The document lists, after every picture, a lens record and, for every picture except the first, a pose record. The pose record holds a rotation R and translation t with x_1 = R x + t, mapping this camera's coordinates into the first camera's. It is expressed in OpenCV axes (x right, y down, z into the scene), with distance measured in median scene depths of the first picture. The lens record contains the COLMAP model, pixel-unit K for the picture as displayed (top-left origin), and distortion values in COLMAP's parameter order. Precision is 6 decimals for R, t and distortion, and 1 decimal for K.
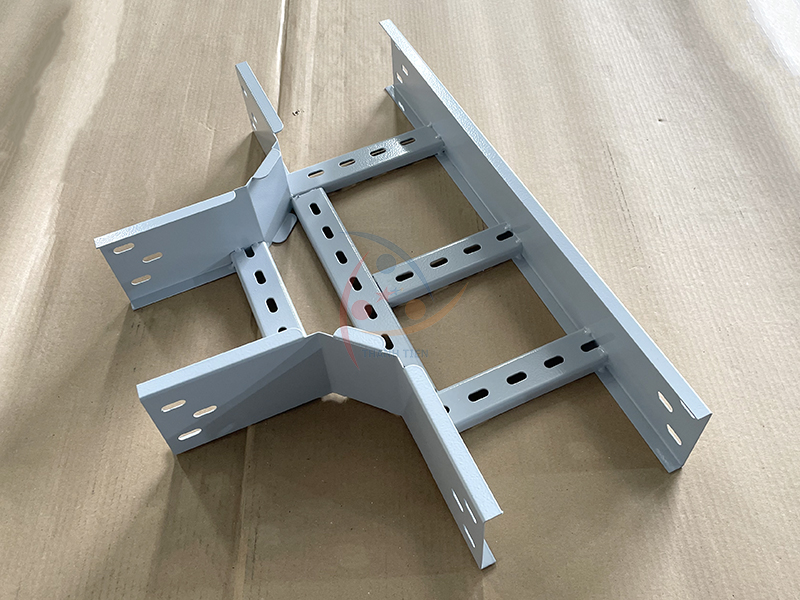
lens RADIAL K [[738.3, 0, 400.7], [0, 738.3, 283.9], [0, 0, 1]] dist [0.043777, -0.002513]
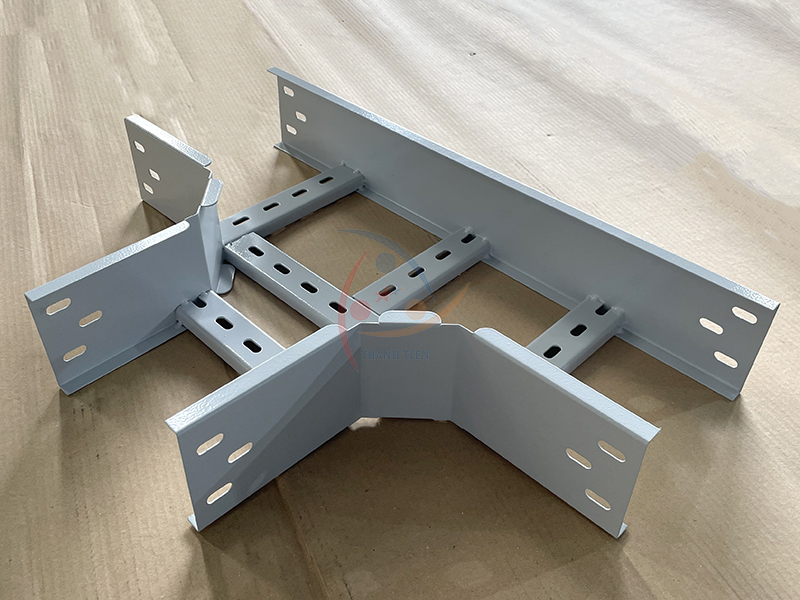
lens RADIAL K [[754.5, 0, 400.0], [0, 754.5, 300.0], [0, 0, 1]] dist [0.042131, -0.004375]
pose [[0.931206, -0.177618, 0.318288, -0.274065], [0.240352, 0.955707, -0.169866, 0.159843], [-0.274019, 0.234682, 0.932651, 0.139604]]
